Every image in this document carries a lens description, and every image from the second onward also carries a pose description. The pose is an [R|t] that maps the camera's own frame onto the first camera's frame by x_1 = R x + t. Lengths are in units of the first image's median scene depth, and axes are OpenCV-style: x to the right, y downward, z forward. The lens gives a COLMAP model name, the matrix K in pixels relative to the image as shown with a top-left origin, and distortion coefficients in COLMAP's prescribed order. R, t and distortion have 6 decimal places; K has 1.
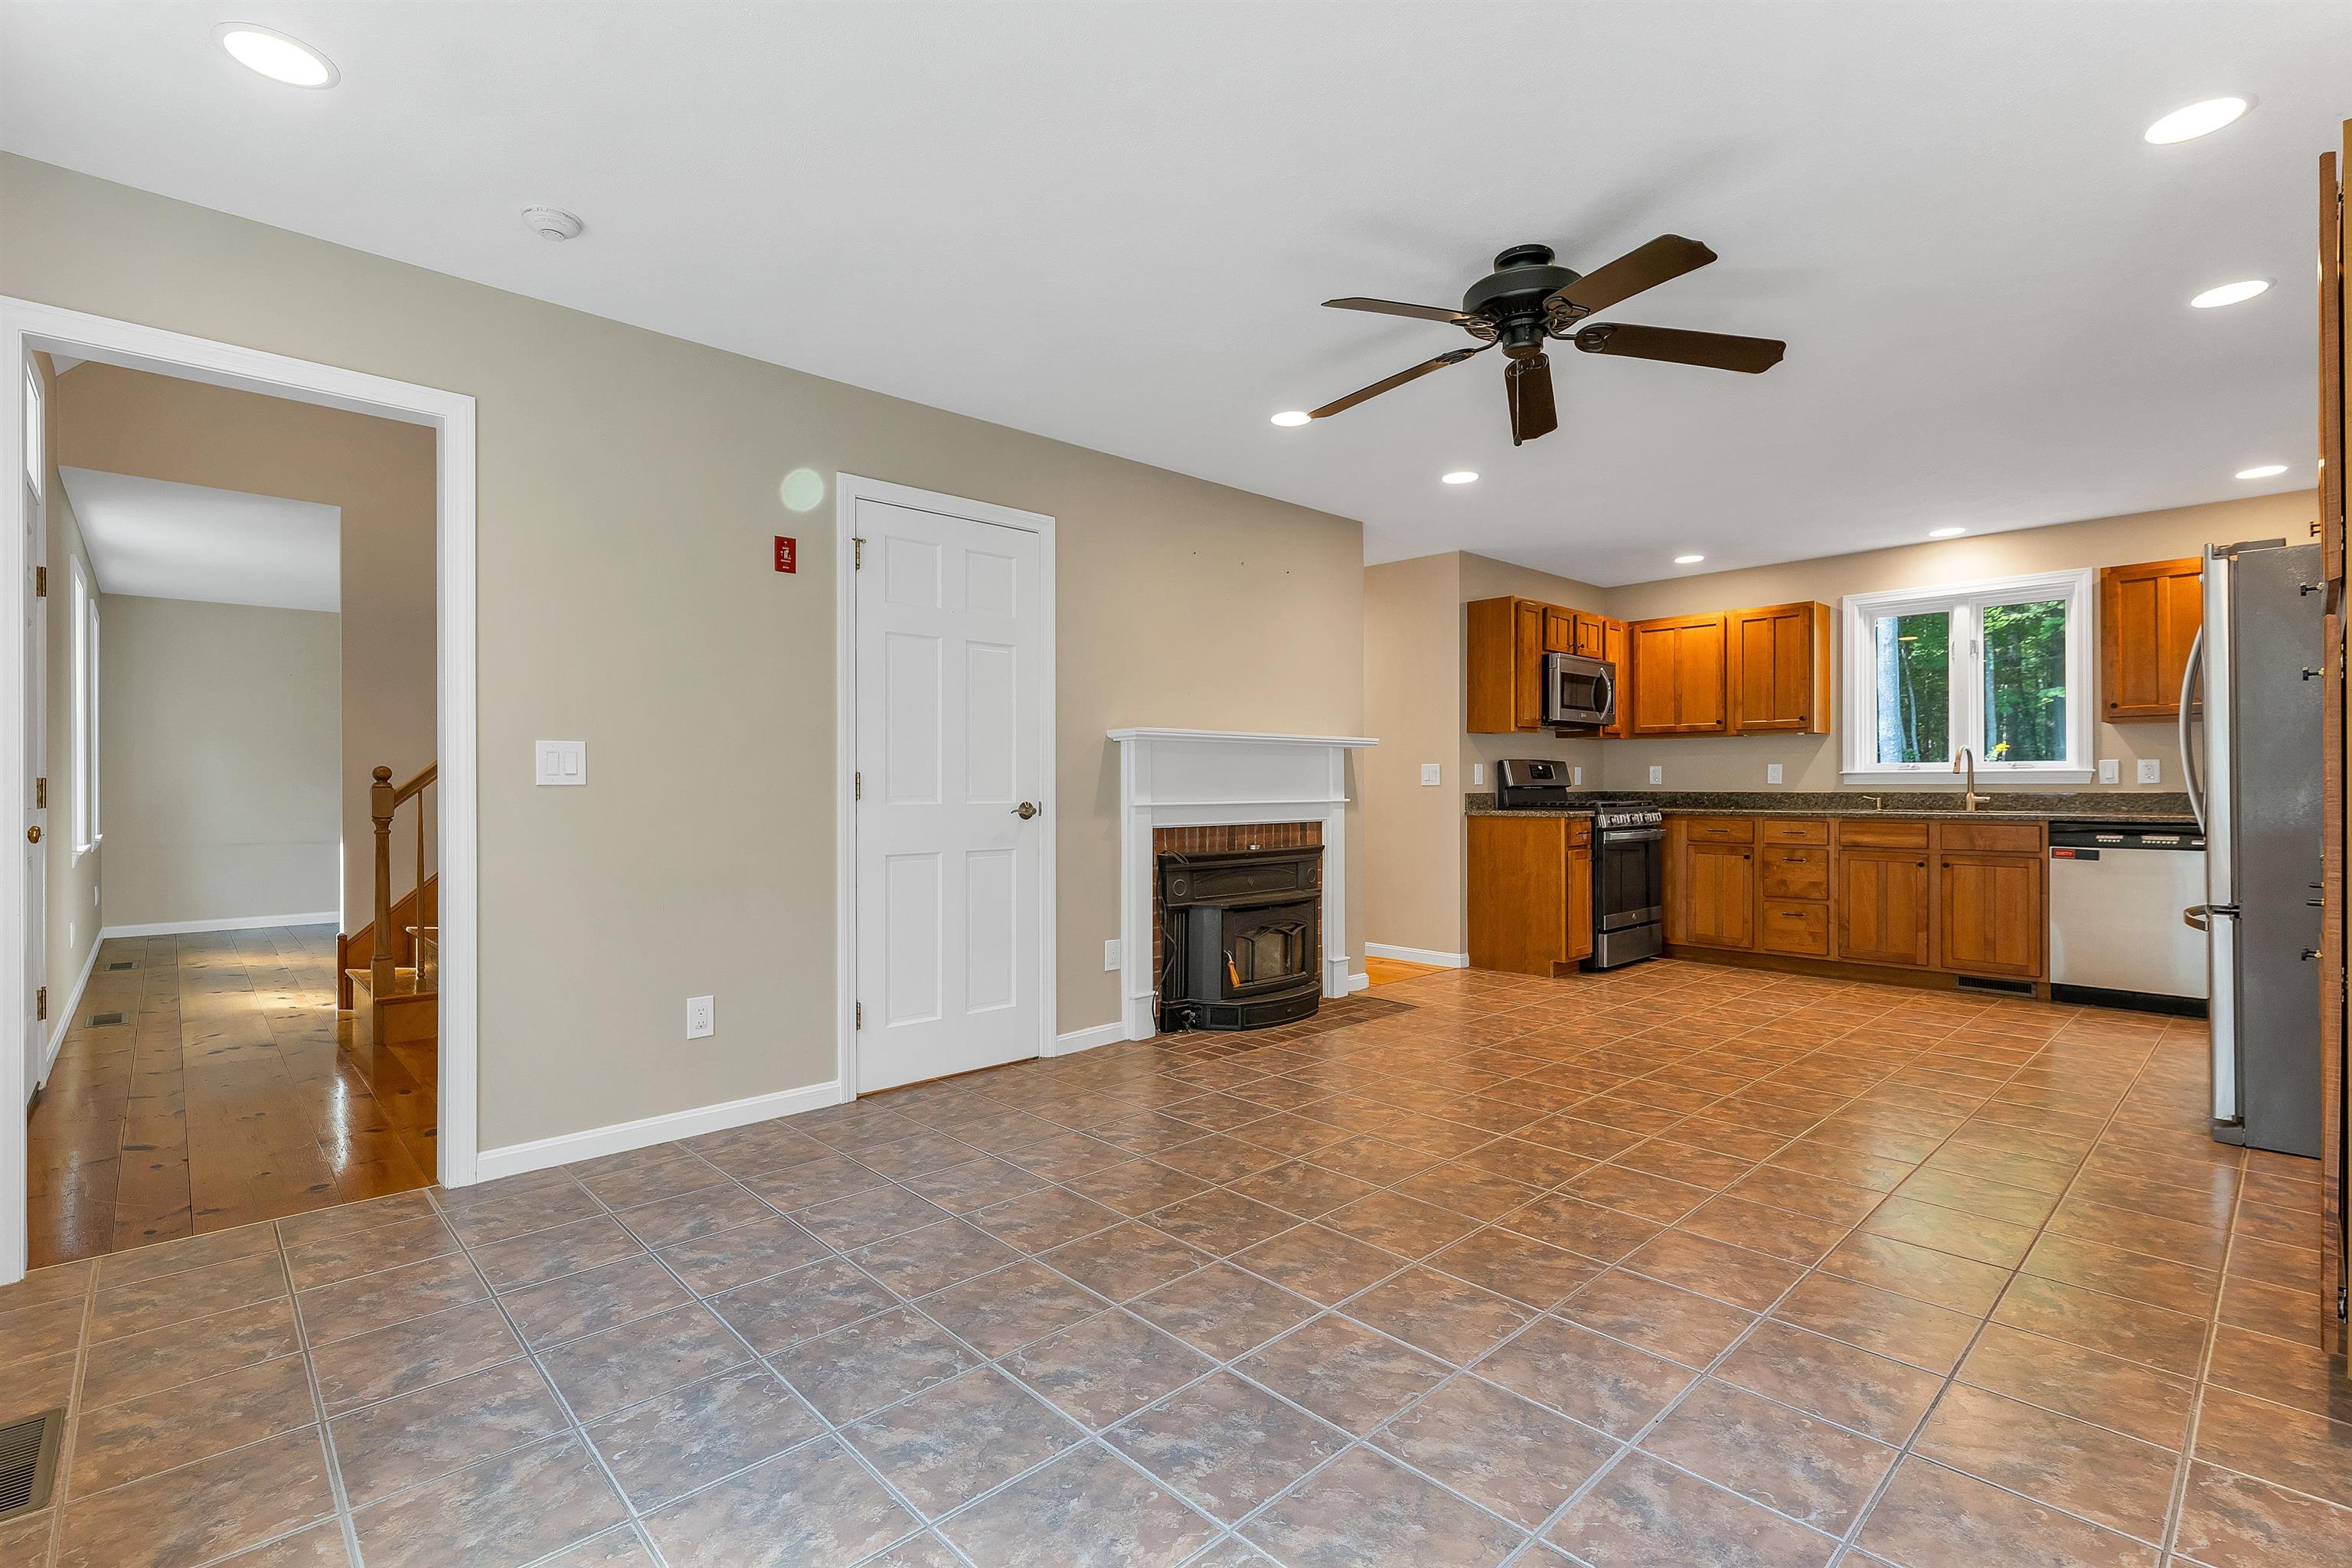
lens RADIAL K [[1088.1, 0, 1167.9], [0, 1088.1, 787.0], [0, 0, 1]] dist [-0.002865, -0.001715]
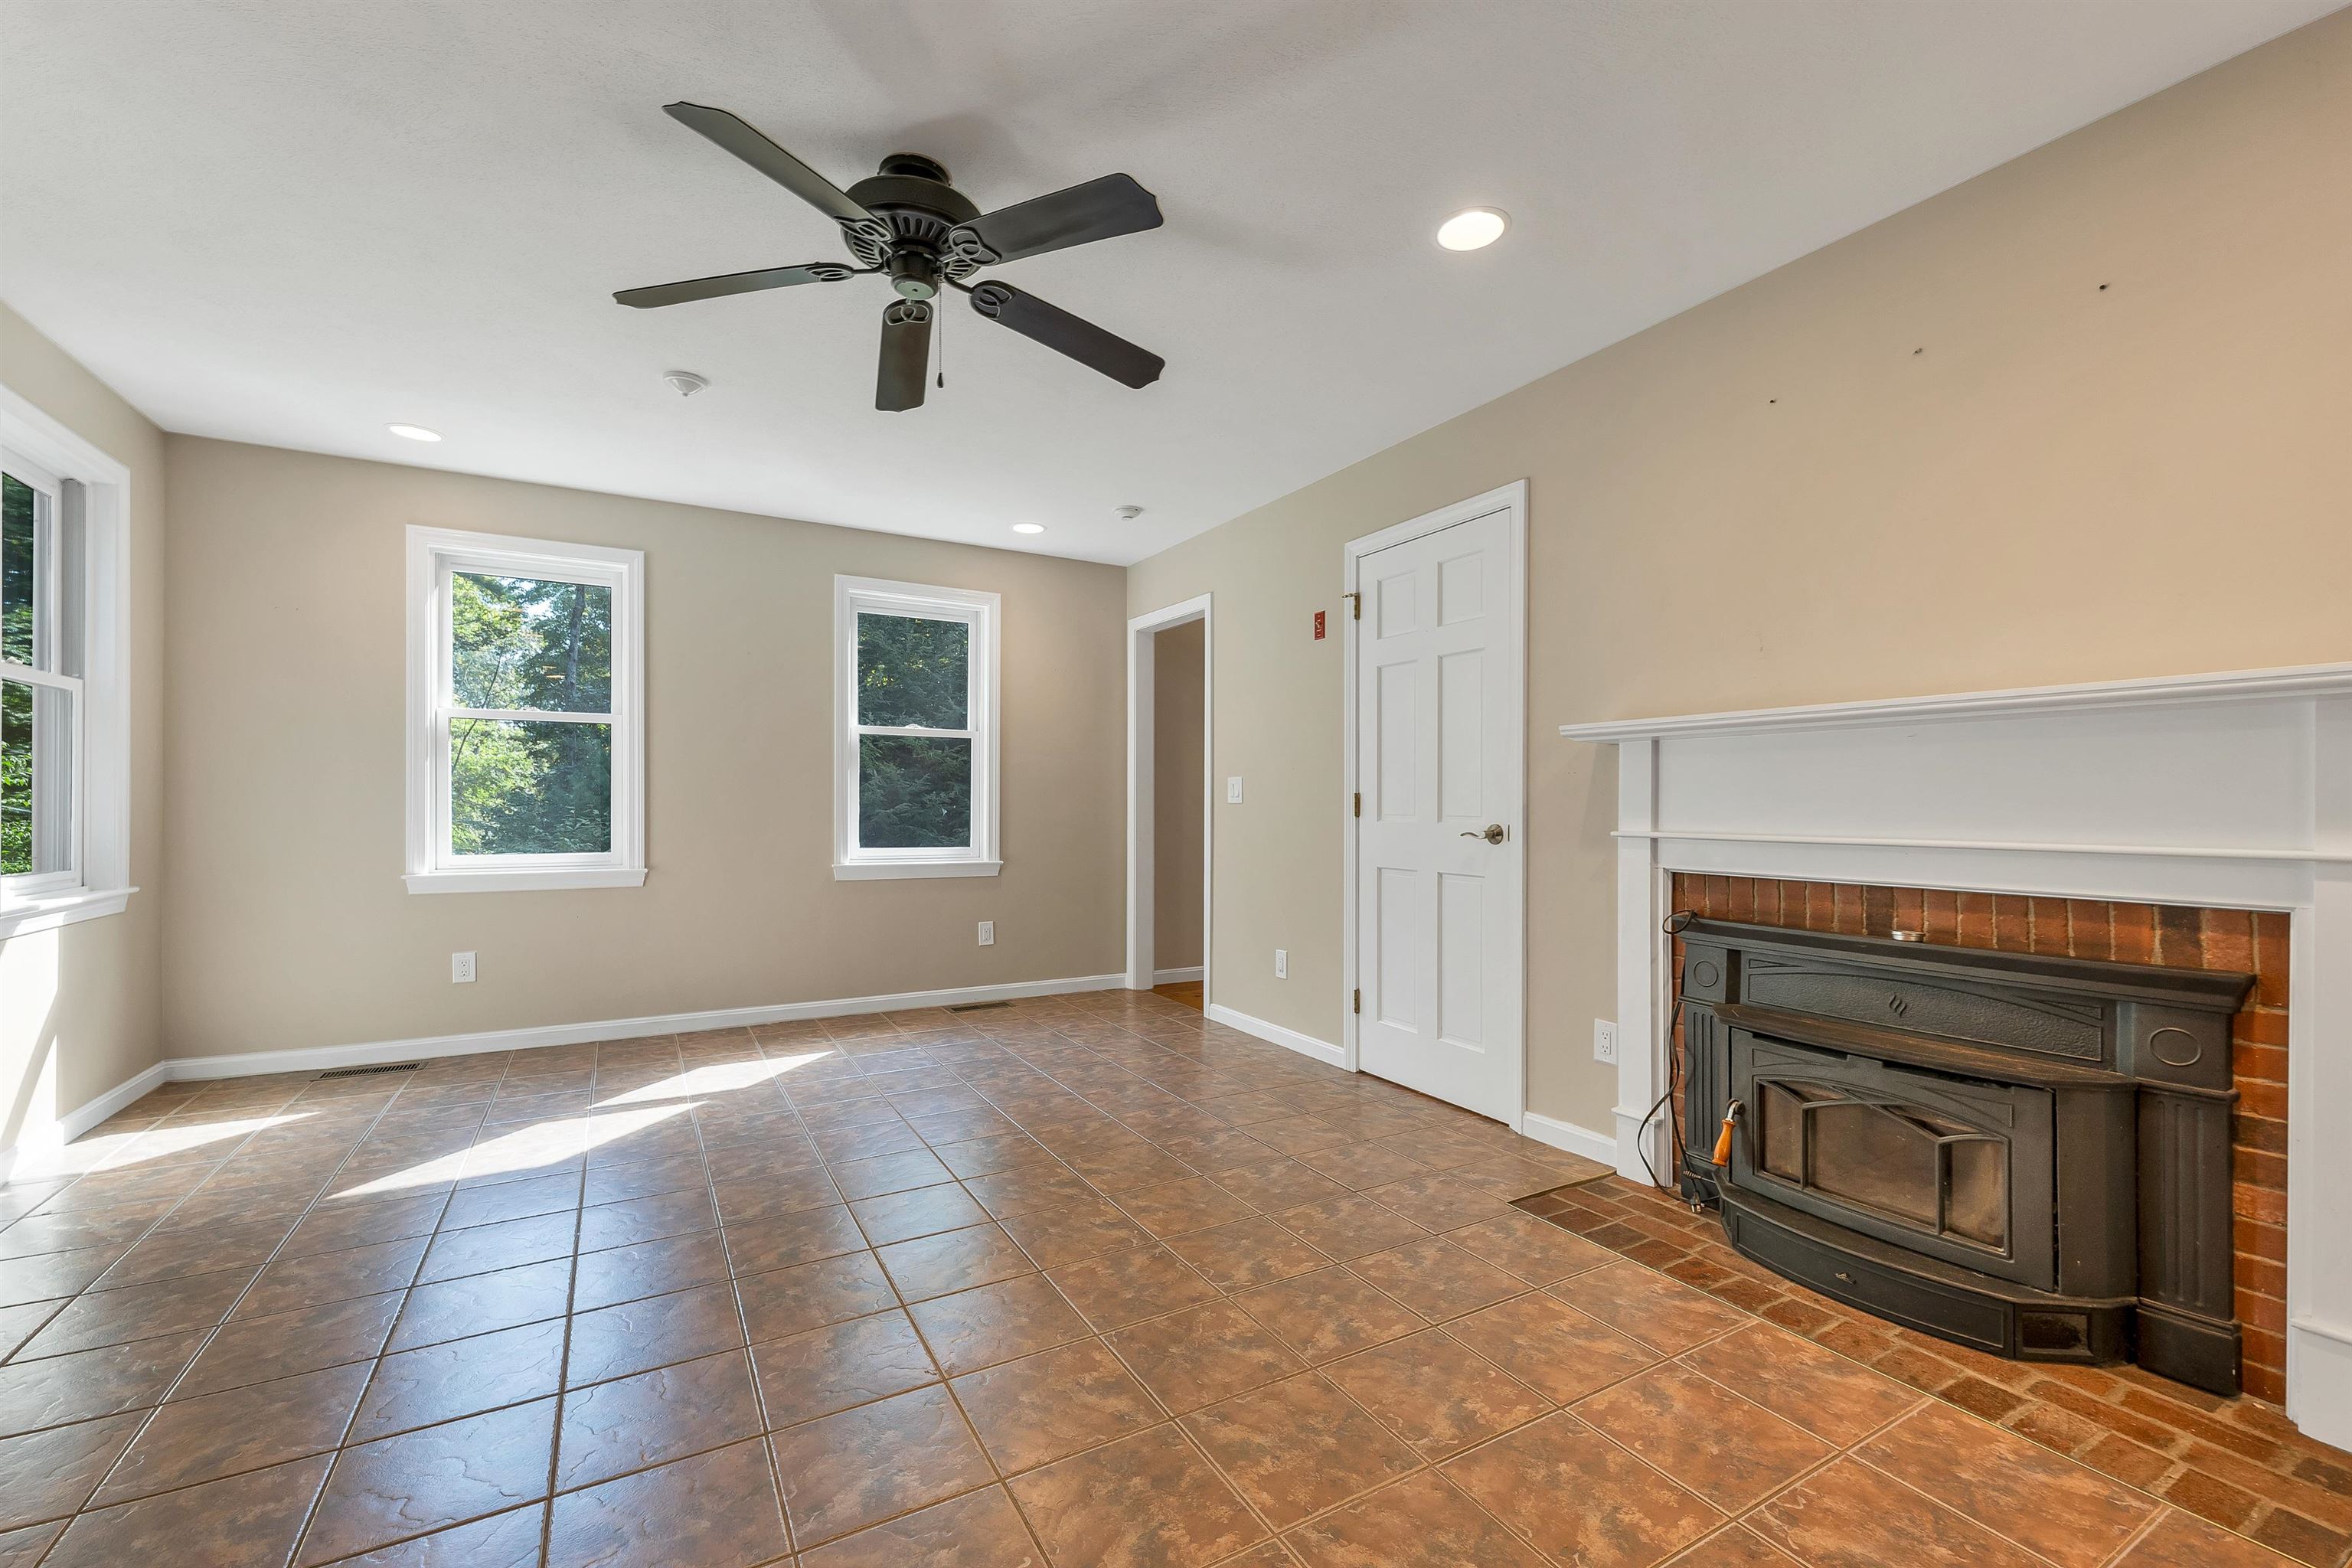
lens RADIAL K [[969.3, 0, 1163.8], [0, 969.3, 805.5], [0, 0, 1]] dist [0.010170, 0.000443]
pose [[-0.239240, 0.003082, -0.970956, 0.484865], [-0.006827, 0.999965, 0.004856, -0.002196], [0.970936, 0.007791, -0.239211, 0.653731]]
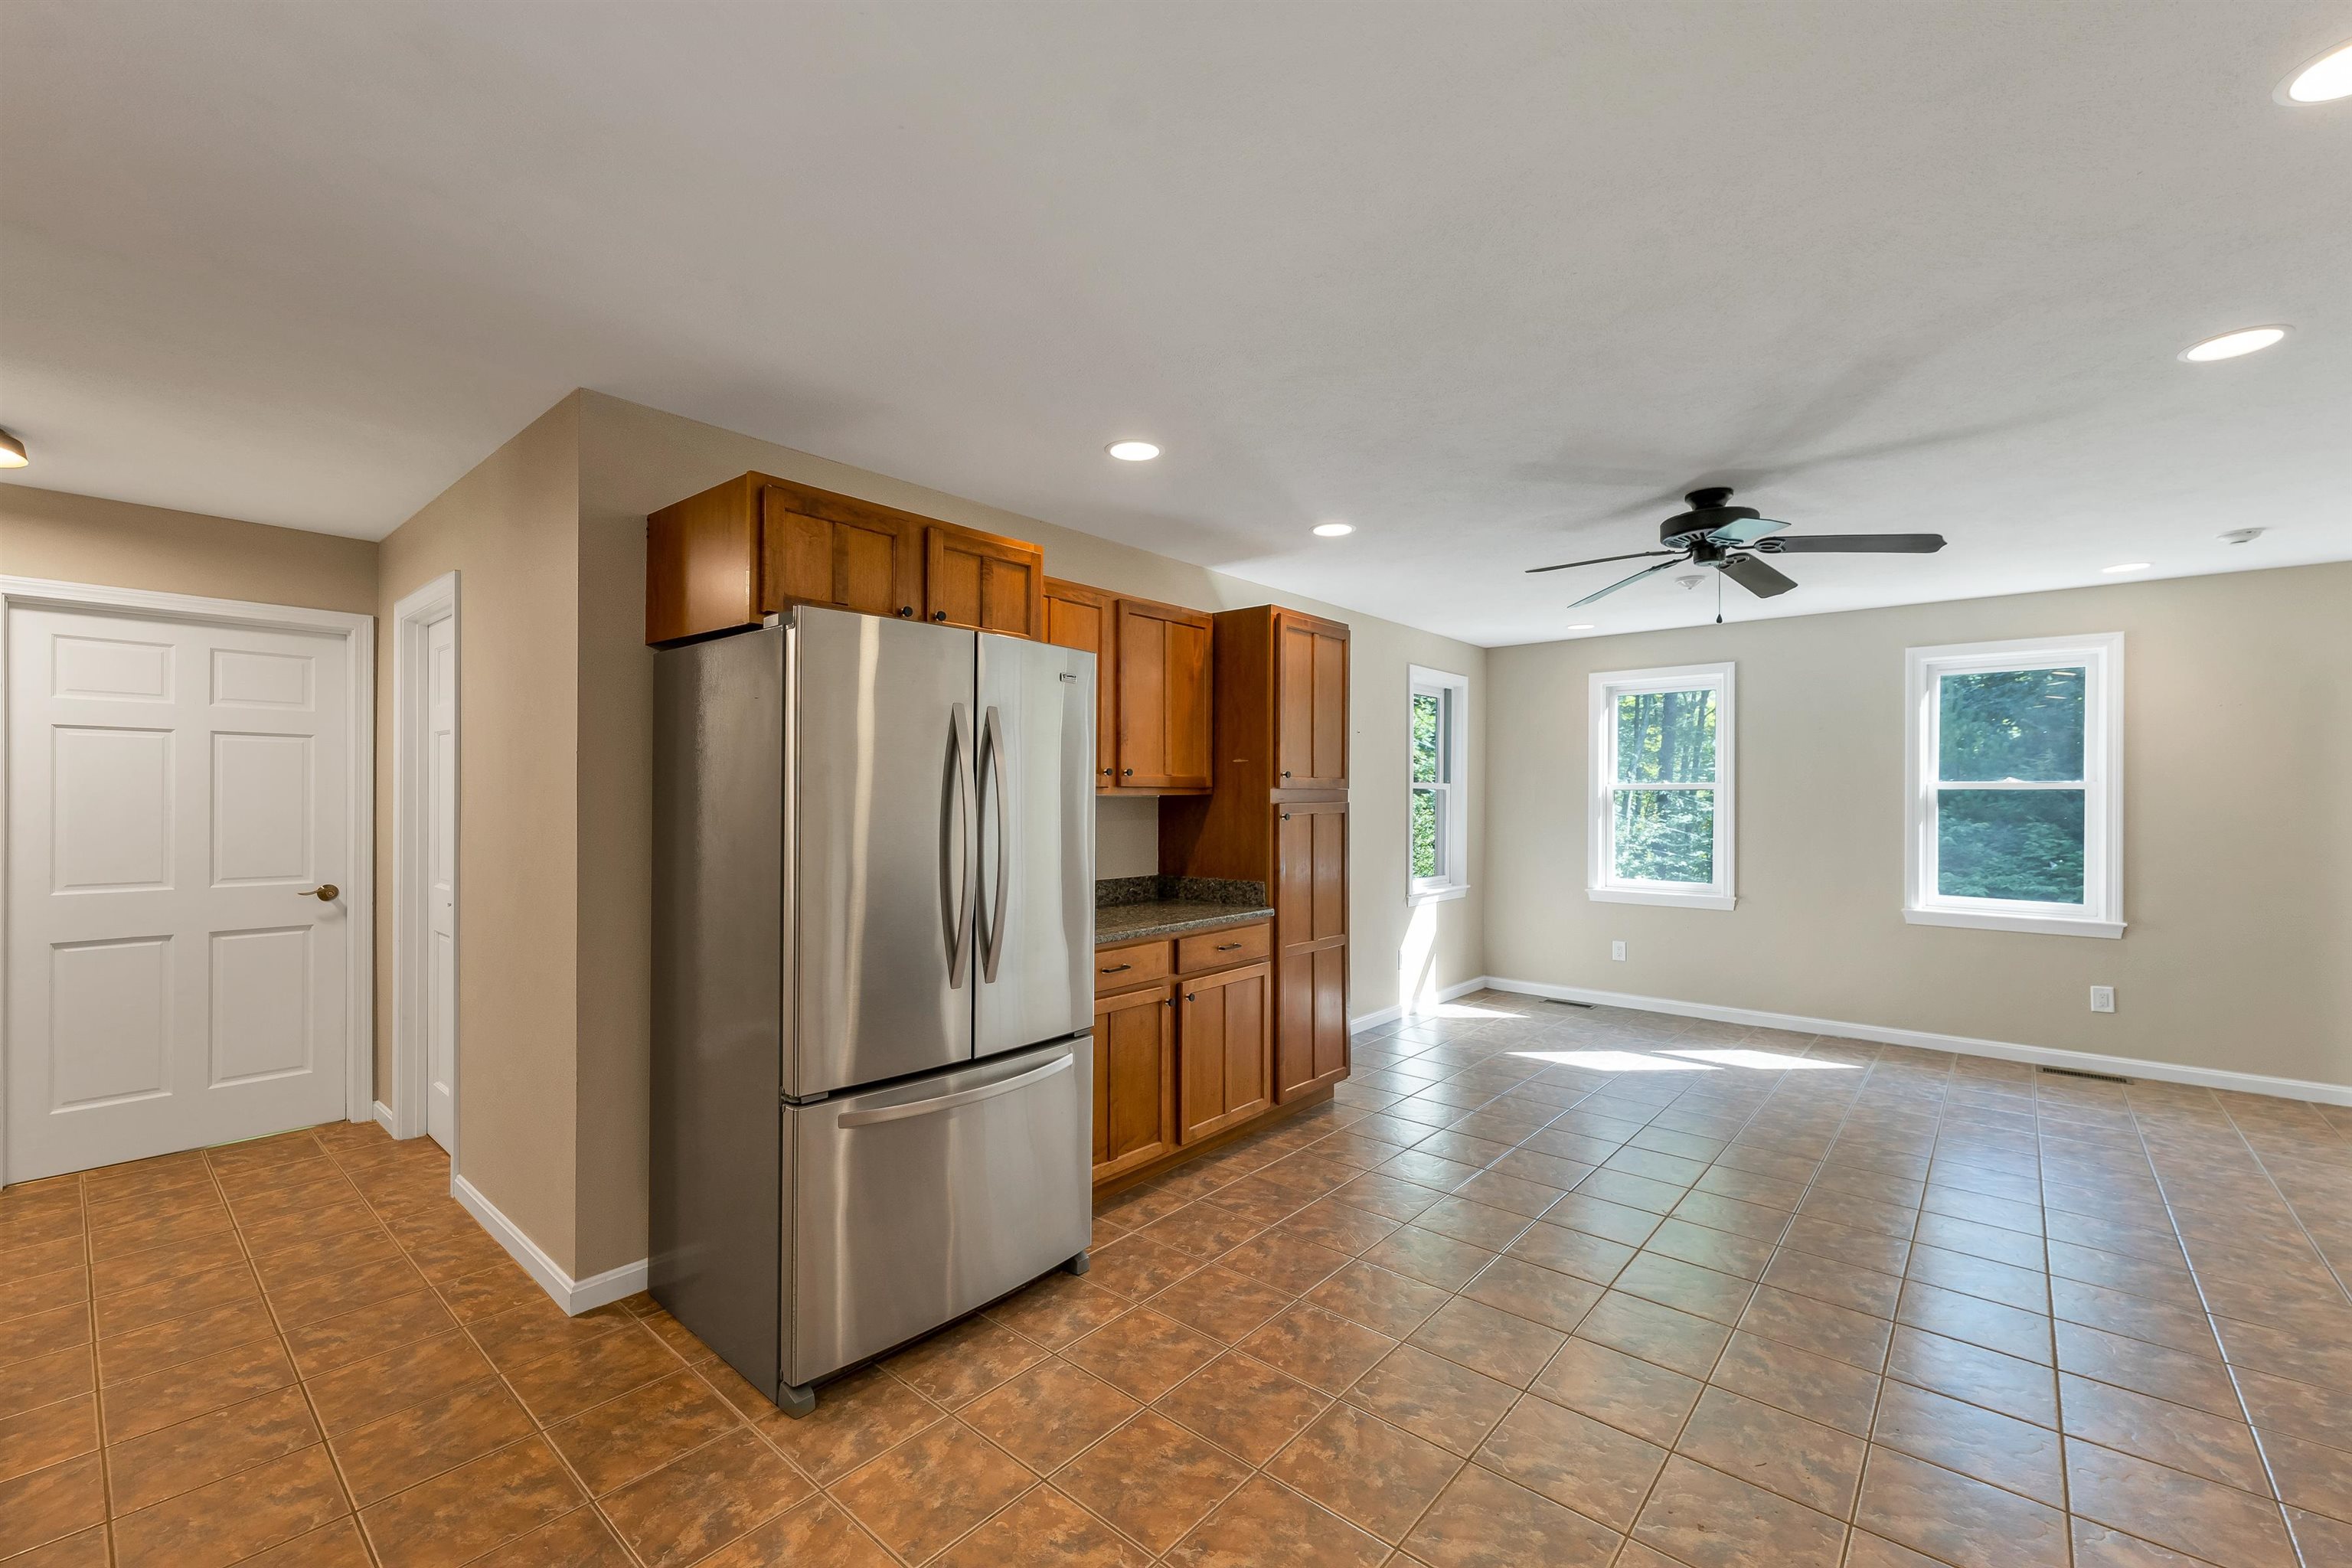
lens RADIAL K [[969.3, 0, 1167.1], [0, 969.3, 796.4], [0, 0, 1]] dist [0.010170, 0.000443]
pose [[-0.995019, 0.000192, -0.099684, 0.538022], [0.000056, 0.999999, 0.001364, -0.053510], [0.099684, 0.001351, -0.995018, 1.031169]]
